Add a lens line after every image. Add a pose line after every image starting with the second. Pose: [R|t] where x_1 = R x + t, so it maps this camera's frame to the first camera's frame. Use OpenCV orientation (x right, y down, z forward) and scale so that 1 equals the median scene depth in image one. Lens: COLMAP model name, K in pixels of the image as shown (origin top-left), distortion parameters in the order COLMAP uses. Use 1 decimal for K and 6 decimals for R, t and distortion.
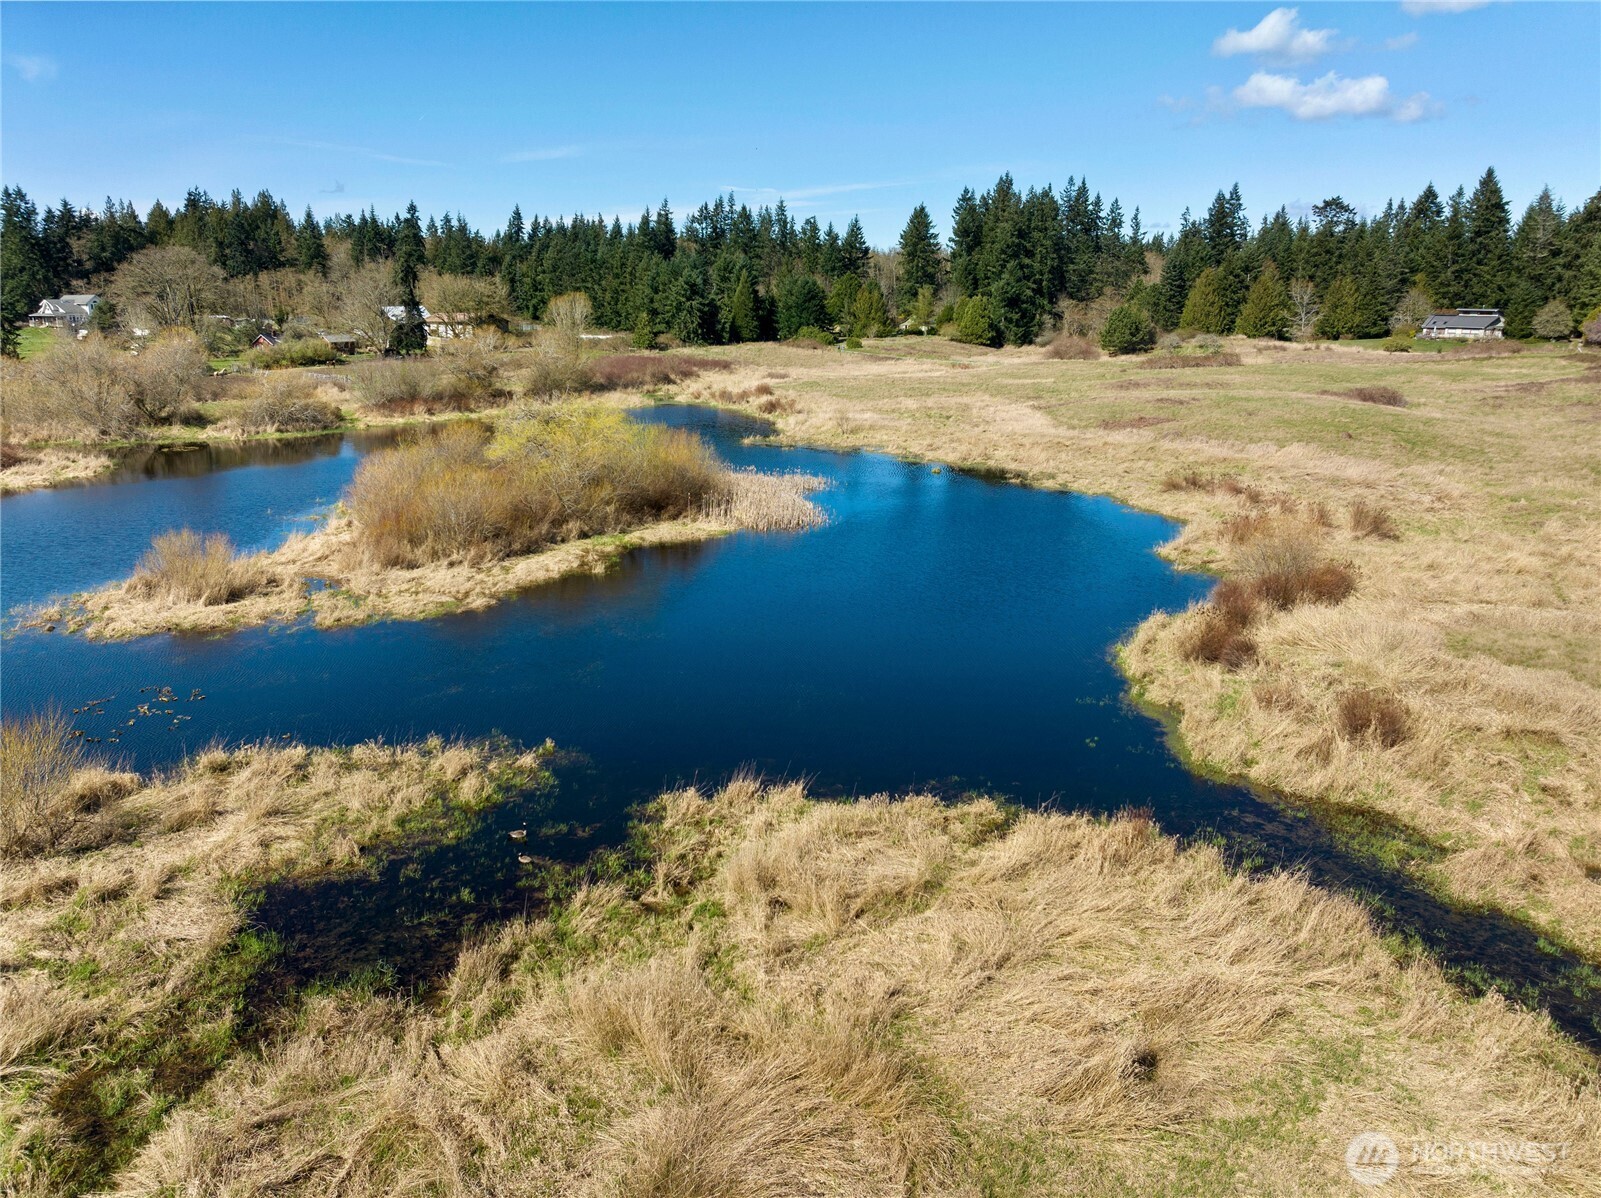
lens RADIAL K [[1128.0, 0, 806.5], [0, 1128.0, 607.2], [0, 0, 1]] dist [-0.036455, -0.001148]
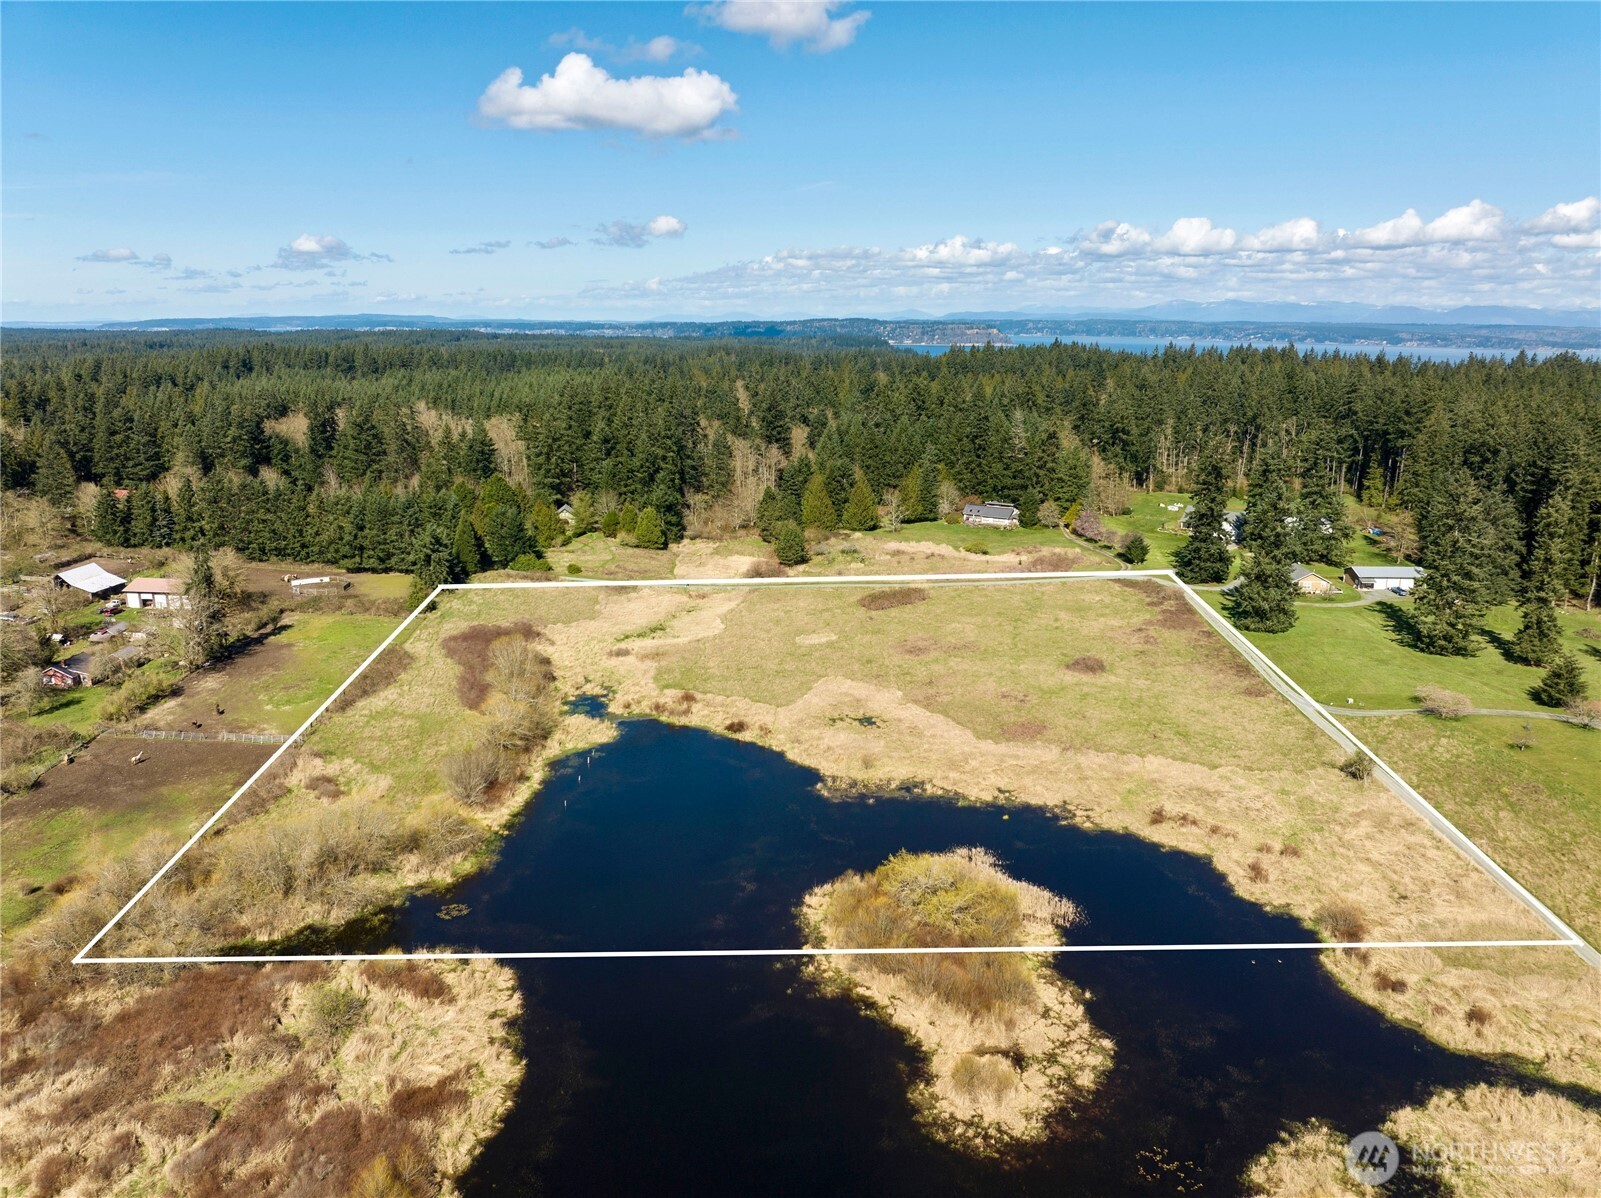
lens RADIAL K [[1128.0, 0, 806.5], [0, 1128.0, 607.2], [0, 0, 1]] dist [-0.036455, -0.001148]
pose [[0.840714, -0.131767, 0.525203, -0.400038], [0.136160, 0.990218, 0.030476, -0.216027], [-0.524081, 0.045890, 0.850431, -0.111390]]
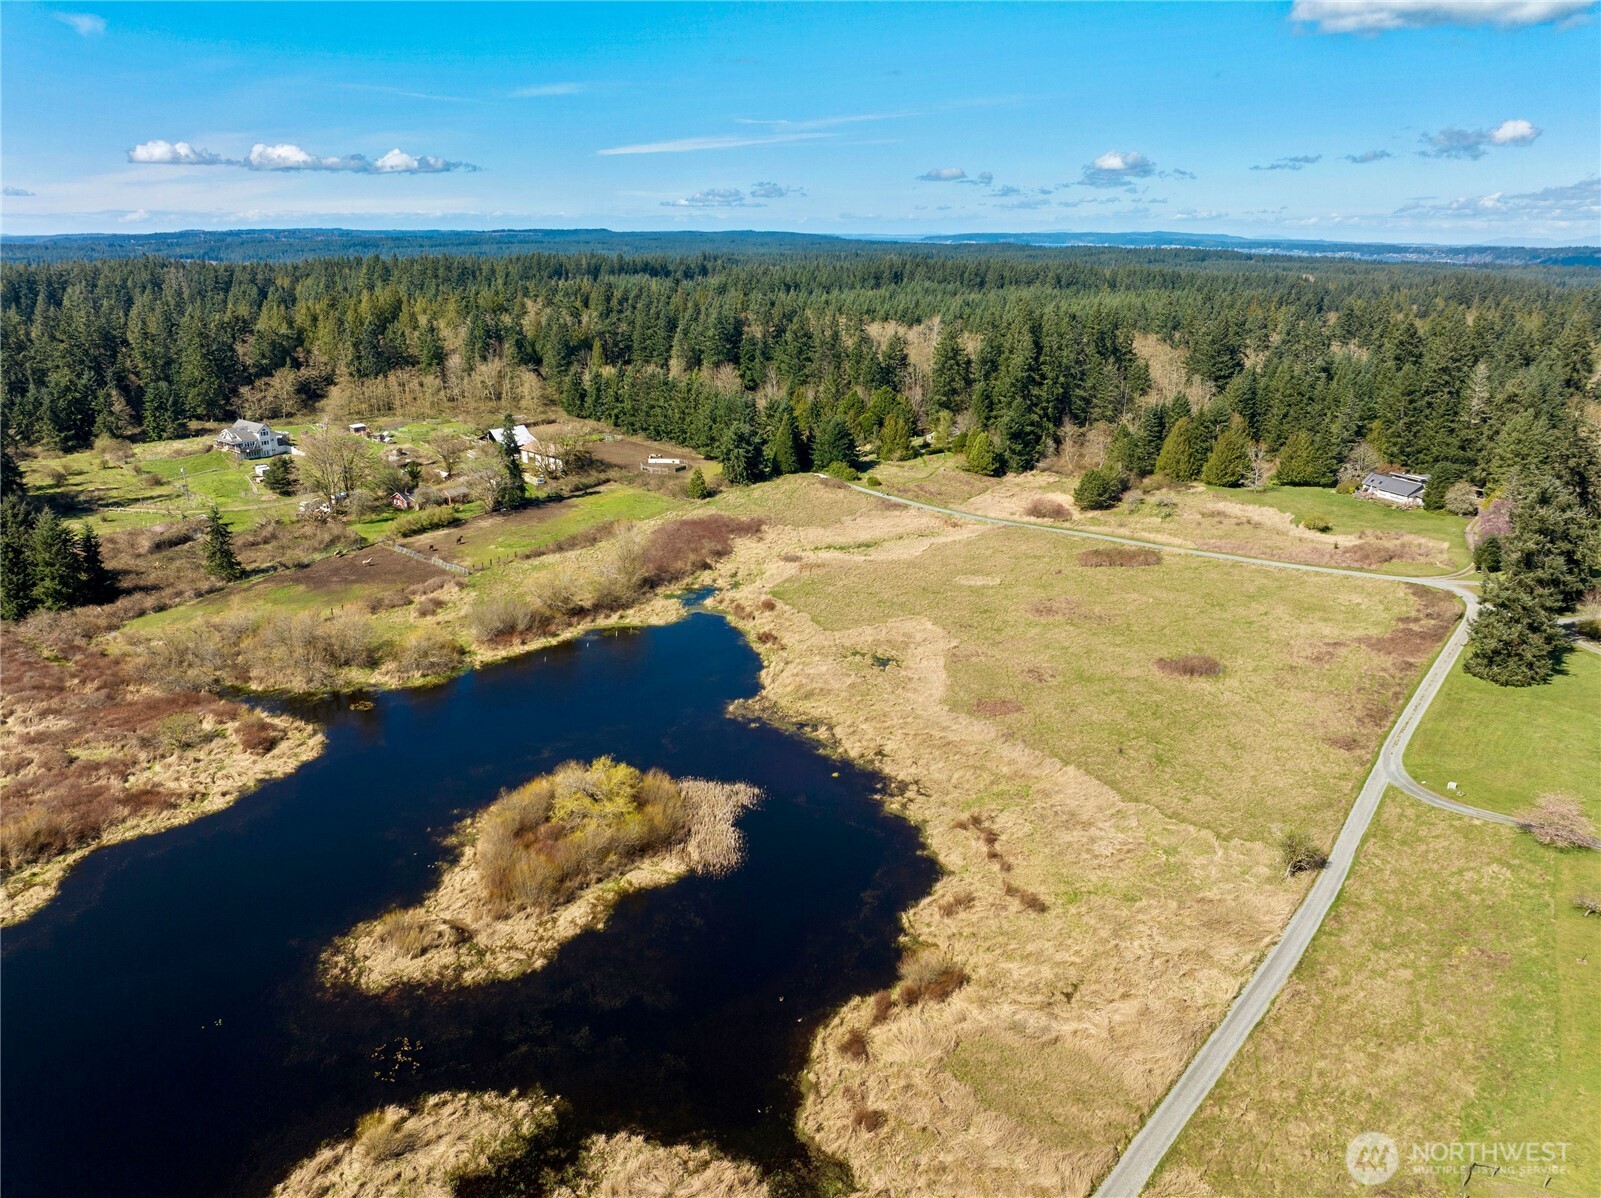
lens RADIAL K [[1135.5, 0, 806.1], [0, 1135.5, 599.1], [0, 0, 1]] dist [-0.037072, -0.001701]
pose [[0.995922, 0.032251, -0.084257, 0.083231], [-0.027791, 0.998177, 0.053583, -0.187475], [0.085832, -0.051023, 0.995002, -0.234275]]
